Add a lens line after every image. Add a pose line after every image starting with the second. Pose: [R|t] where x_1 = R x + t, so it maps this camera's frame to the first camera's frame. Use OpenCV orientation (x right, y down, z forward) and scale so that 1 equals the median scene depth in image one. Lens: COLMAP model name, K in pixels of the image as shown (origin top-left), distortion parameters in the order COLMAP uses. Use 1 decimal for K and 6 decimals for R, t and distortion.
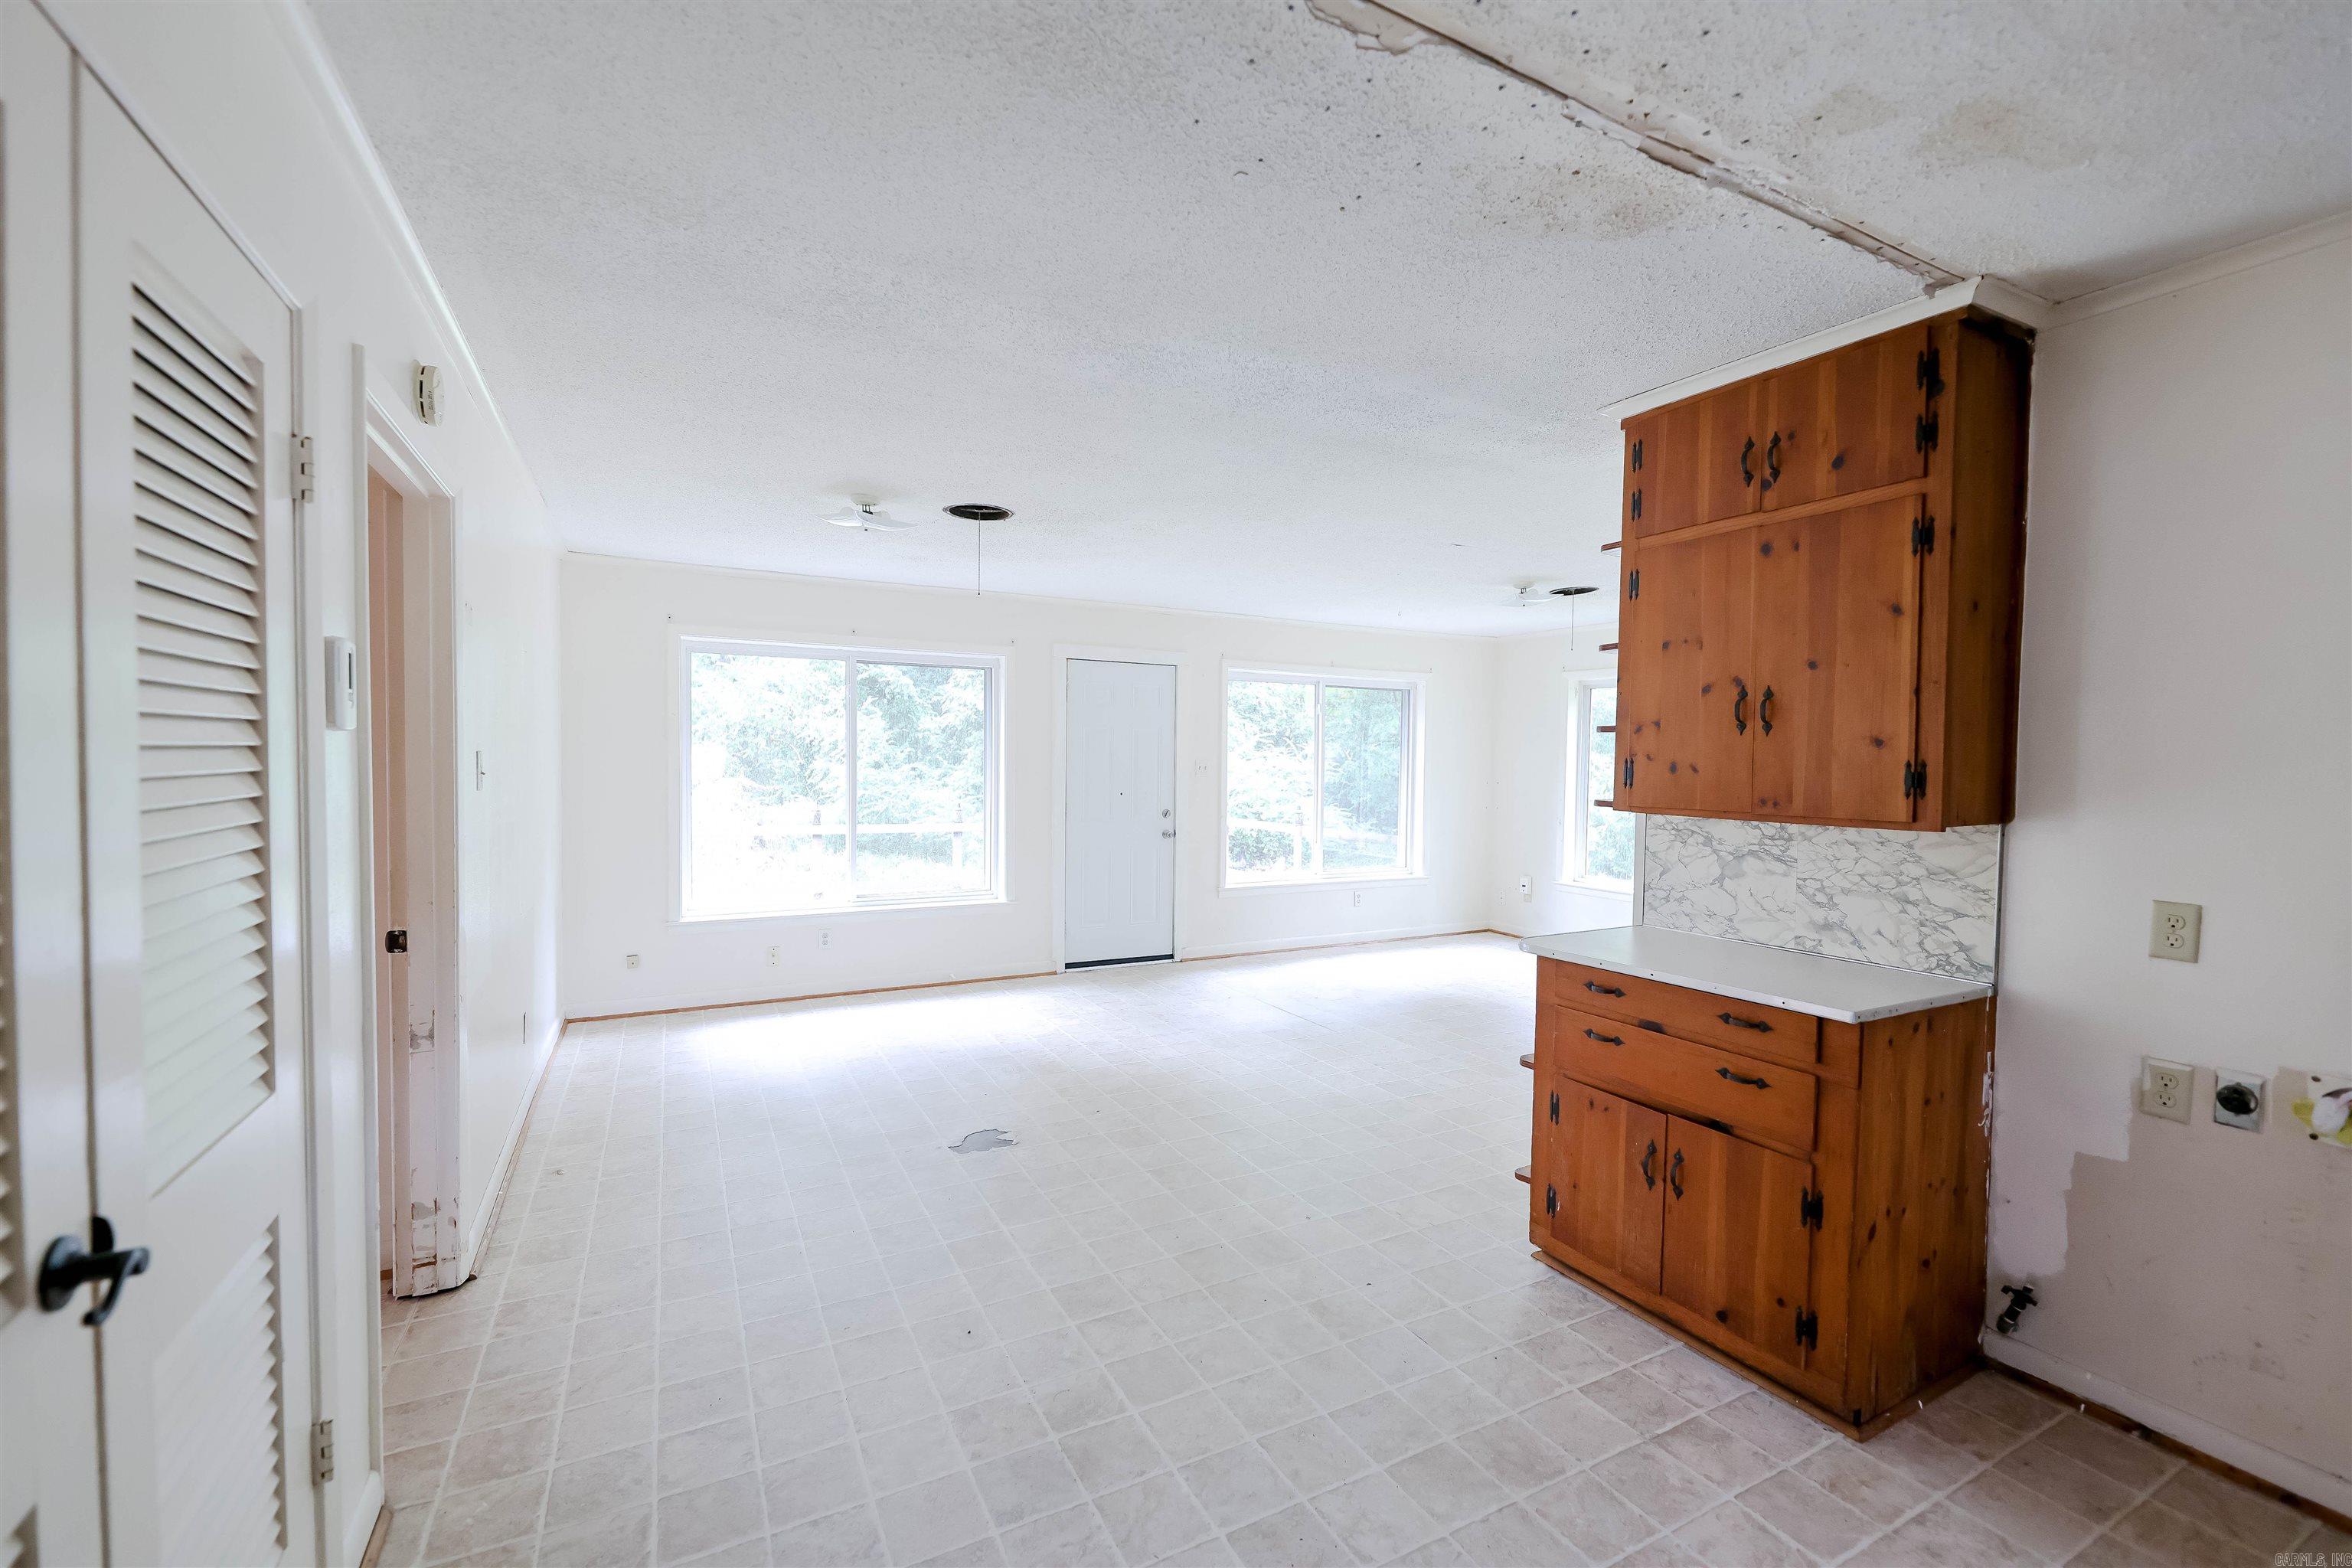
lens RADIAL K [[963.5, 0, 1171.7], [0, 963.5, 789.1], [0, 0, 1]] dist [-0.003596, -0.001785]
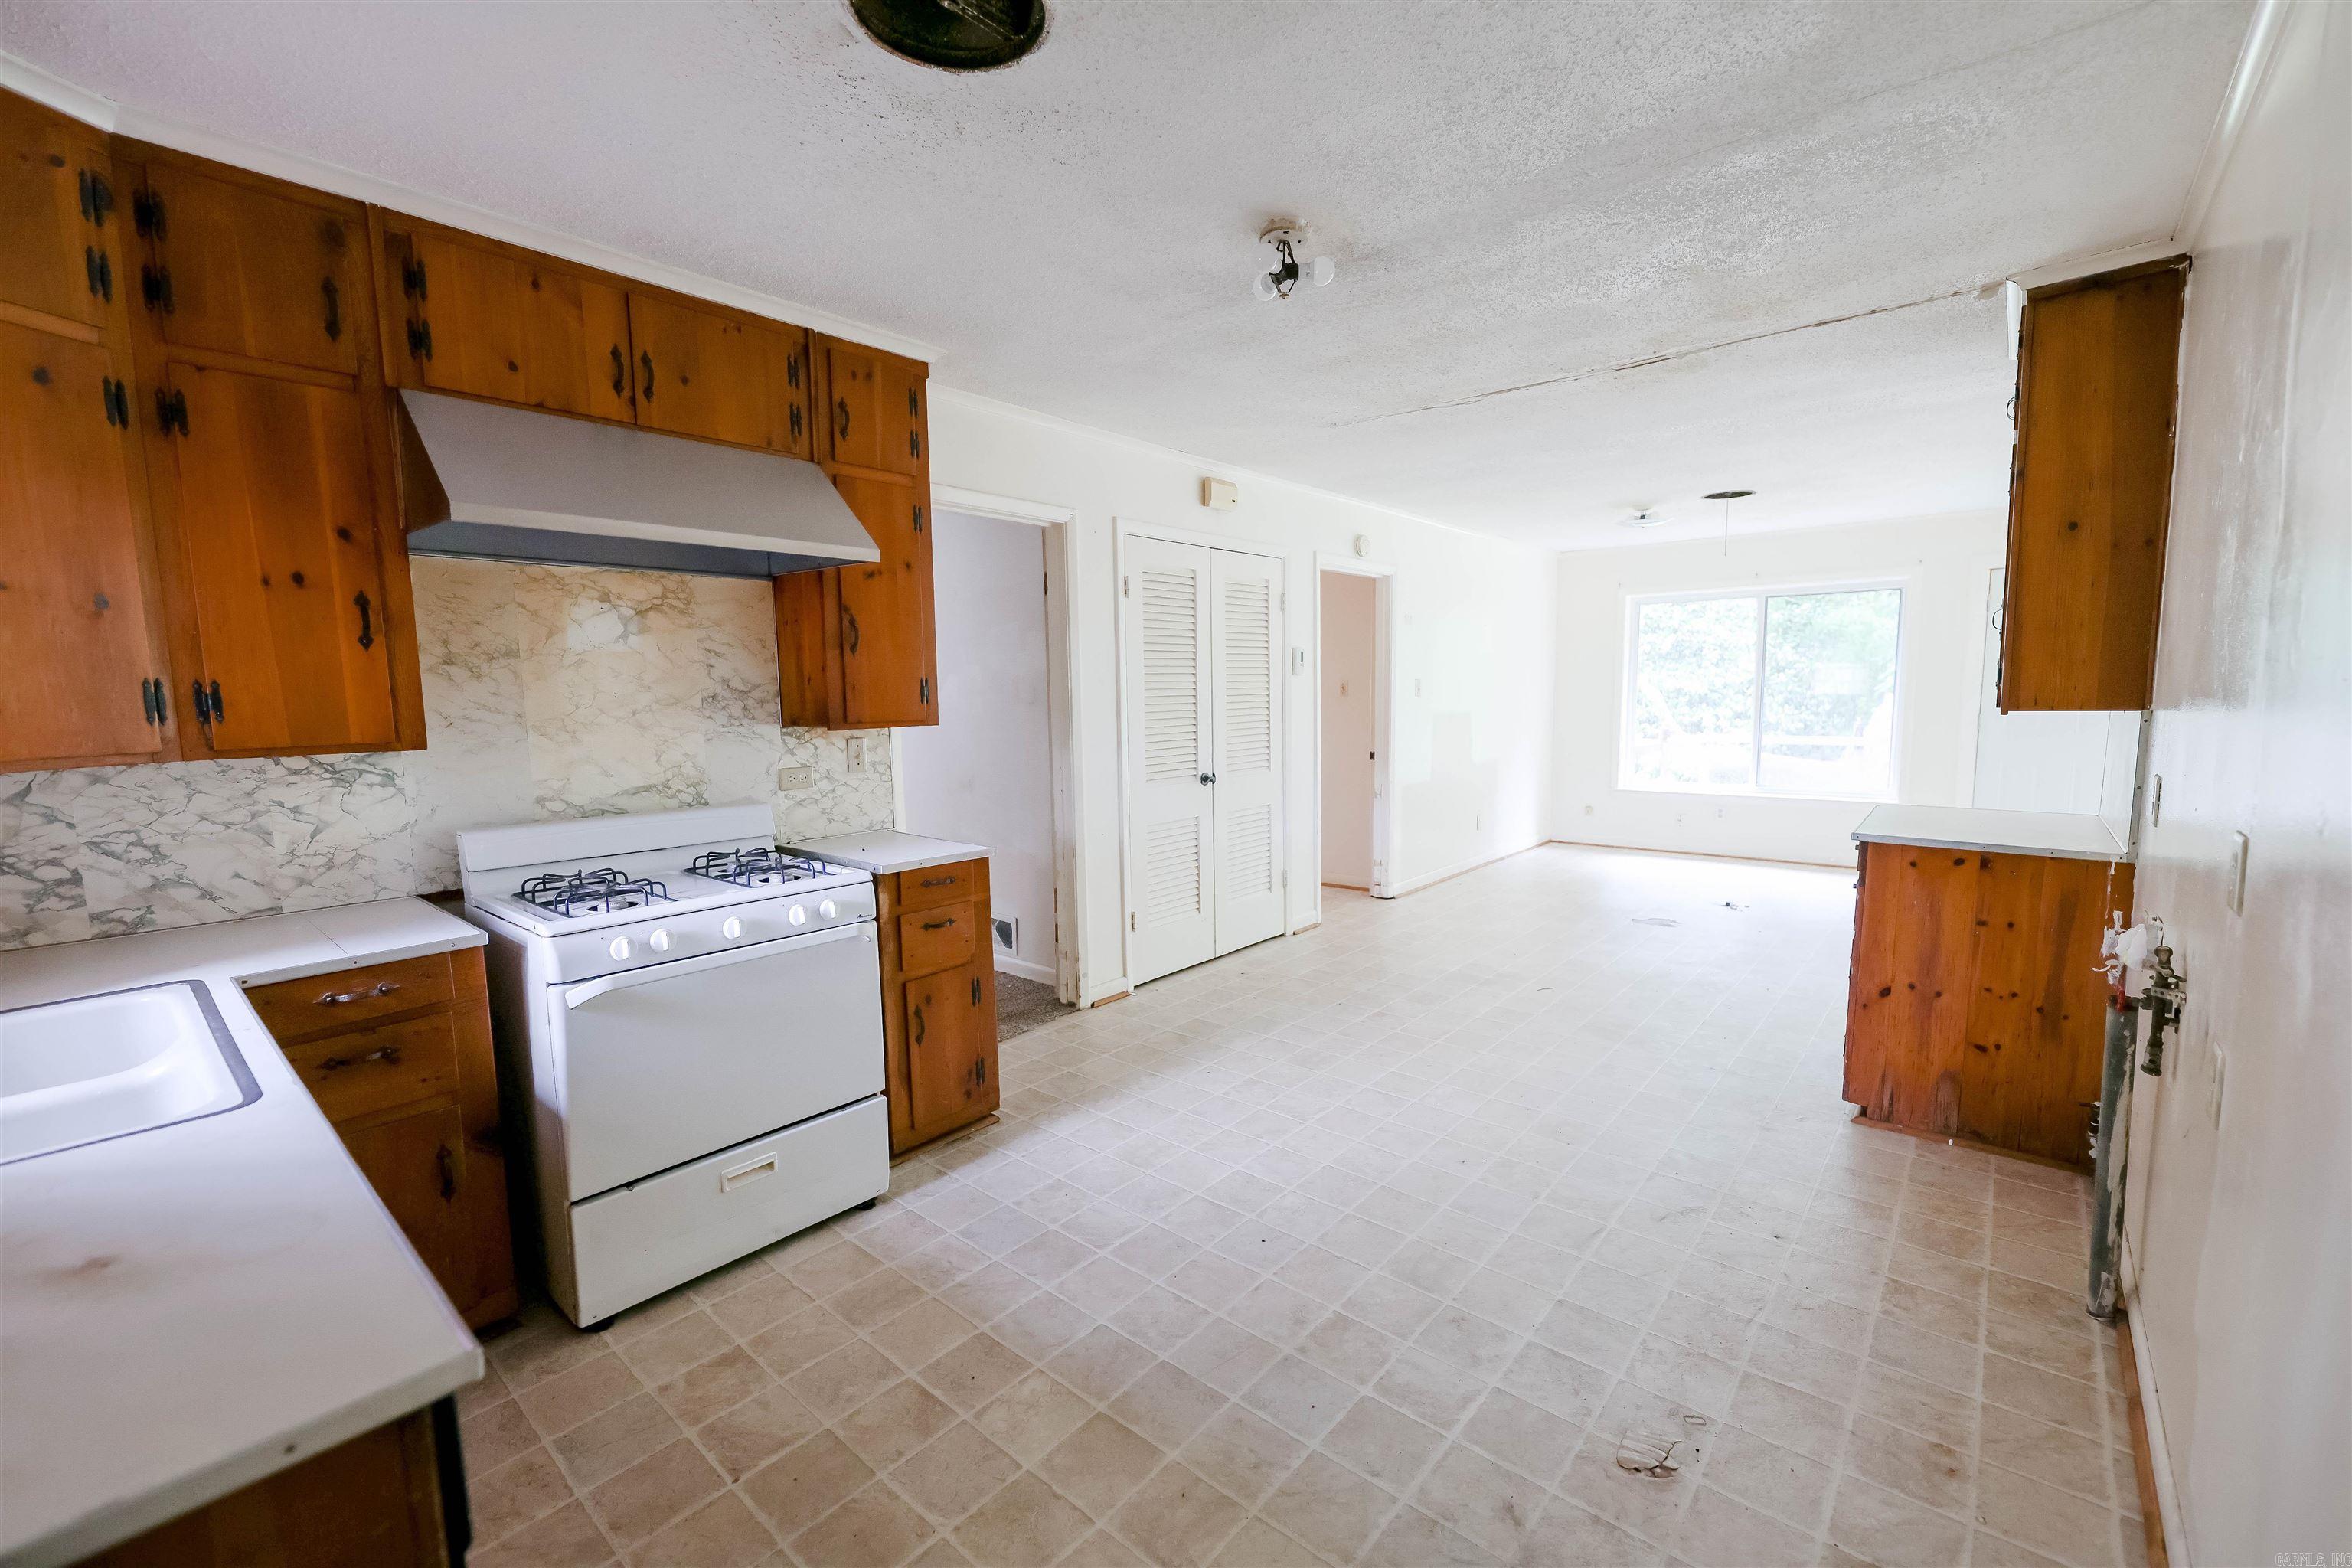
lens RADIAL K [[963.5, 0, 1176.2], [0, 963.5, 792.1], [0, 0, 1]] dist [-0.003596, -0.001785]
pose [[0.365861, 0.080382, -0.927192, 1.366596], [-0.003616, 0.996378, 0.084954, 0.036795], [0.930663, -0.027729, 0.364826, -0.417635]]
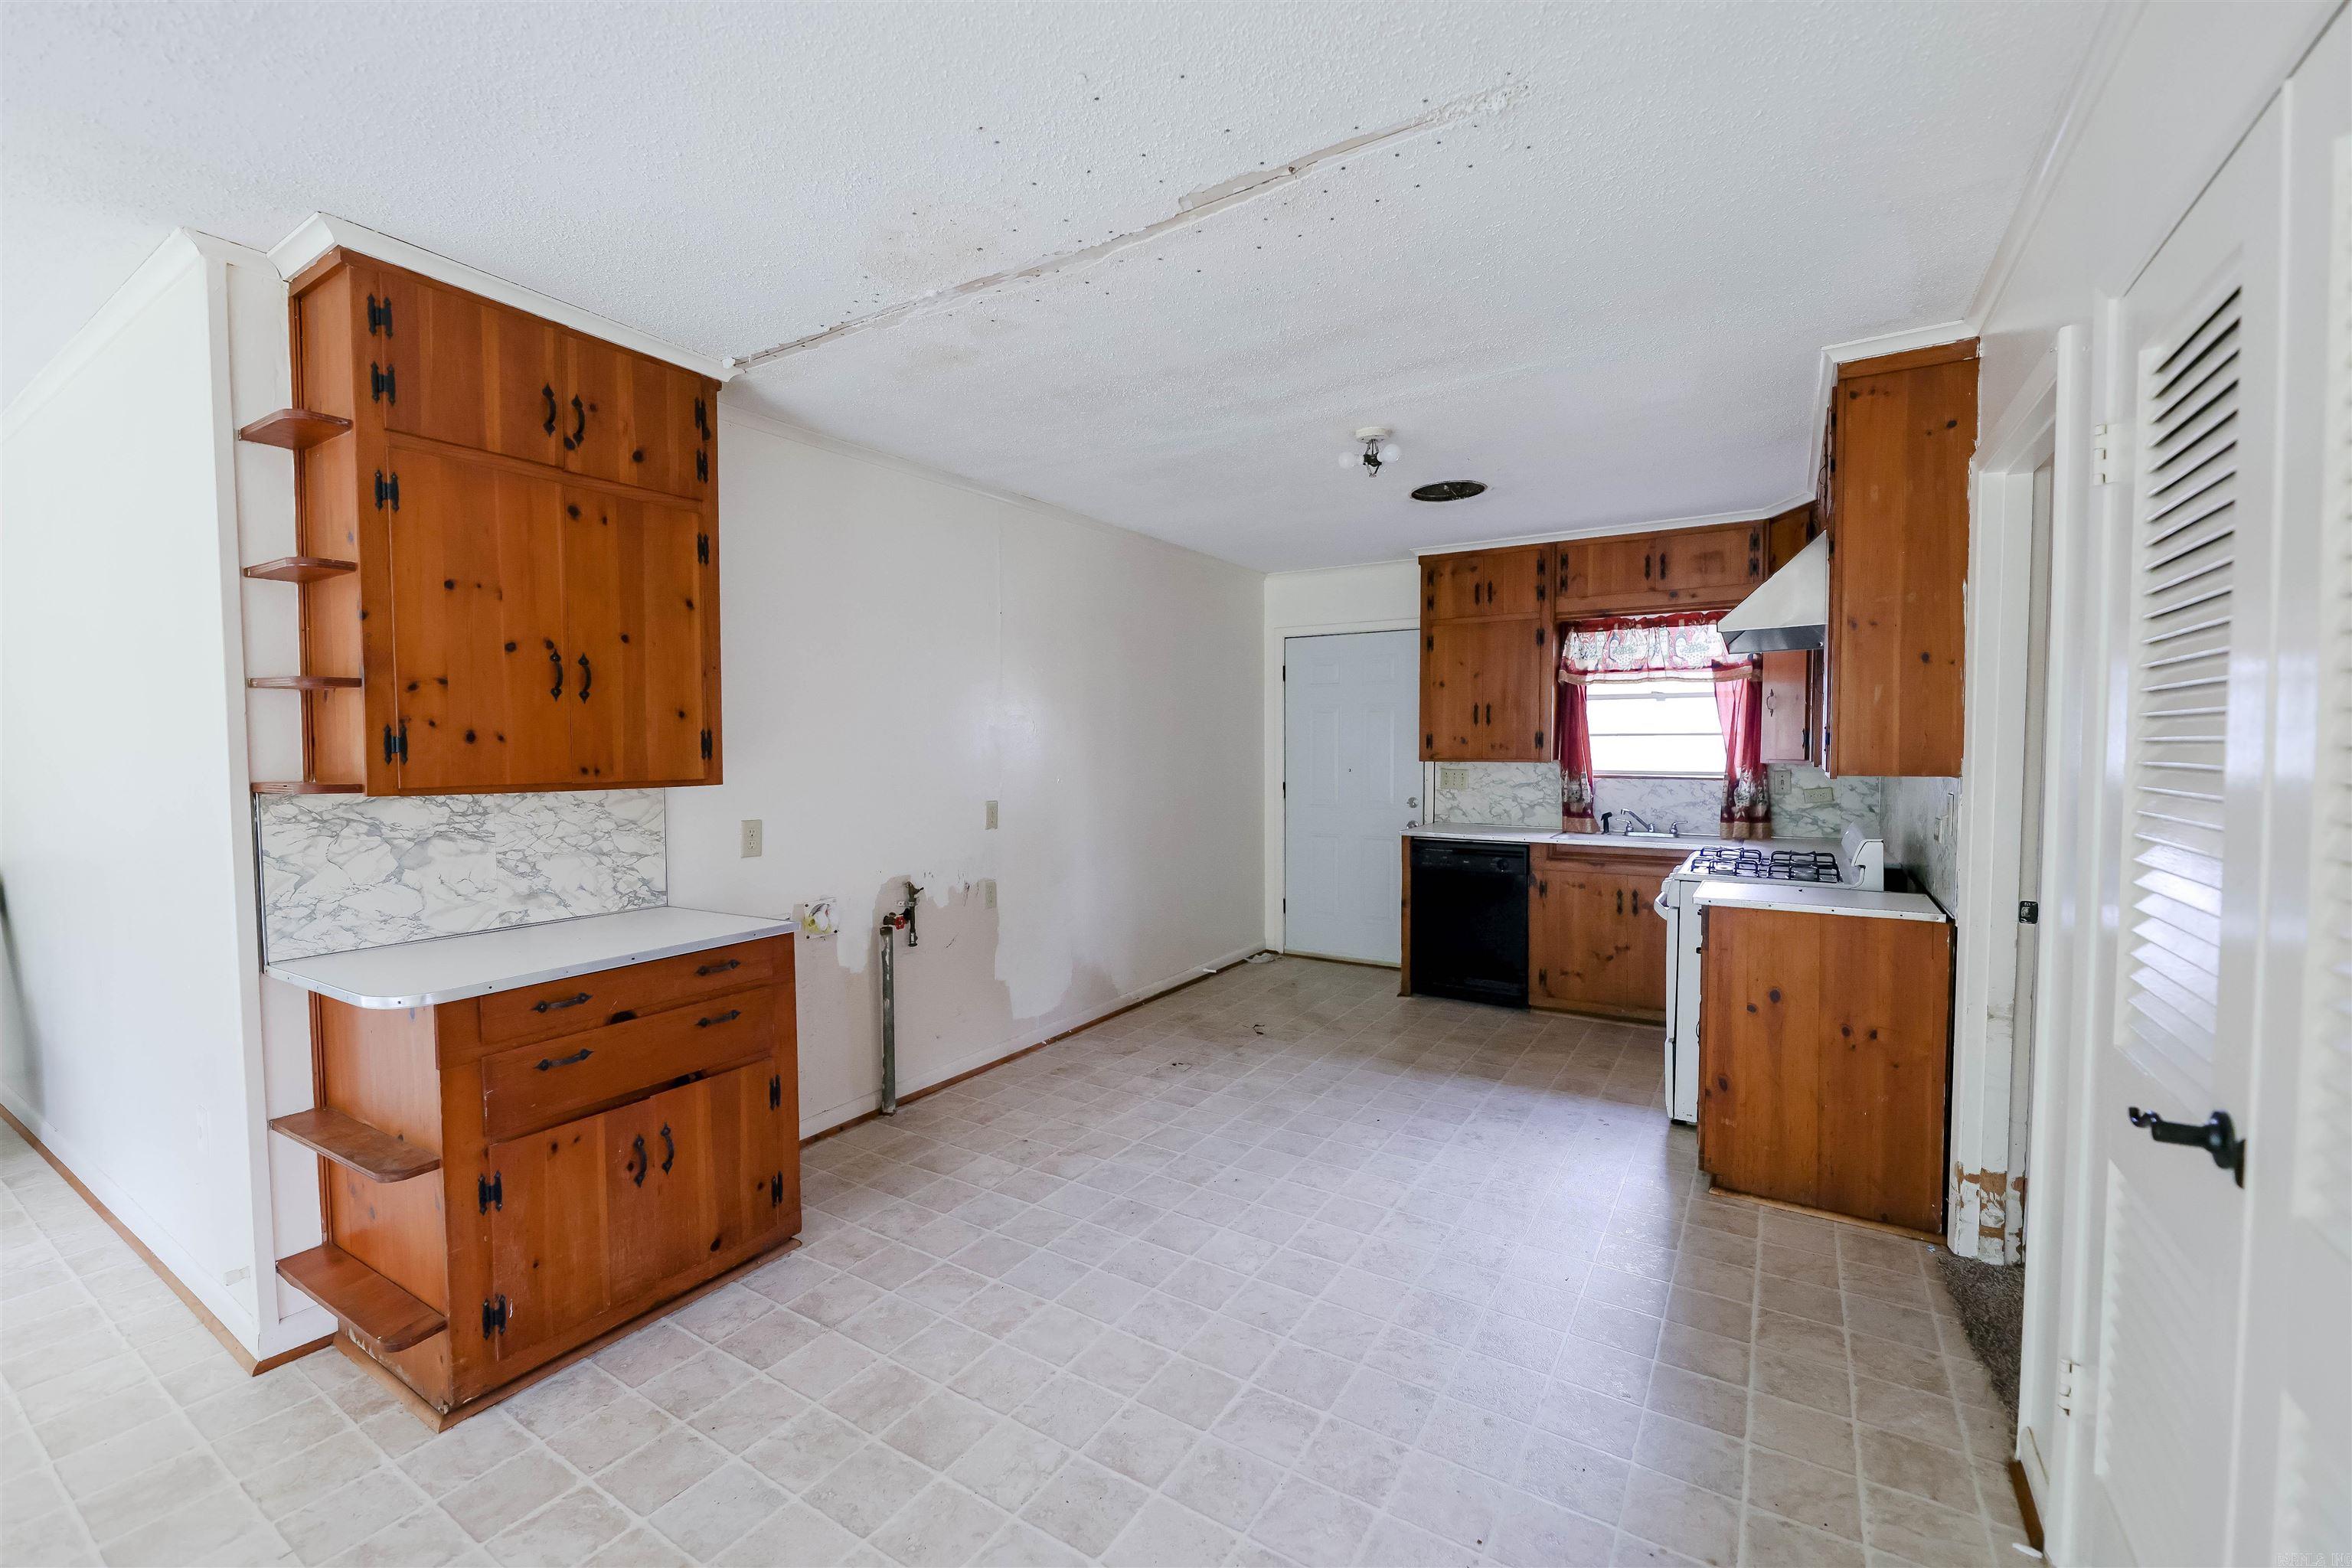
lens RADIAL K [[963.5, 0, 1171.1], [0, 963.5, 783.0], [0, 0, 1]] dist [-0.003596, -0.001785]
pose [[-0.501201, -0.047462, 0.864028, -0.536134], [0.020996, 0.997534, 0.066975, -0.027275], [-0.865076, 0.051709, -0.498968, 0.969246]]
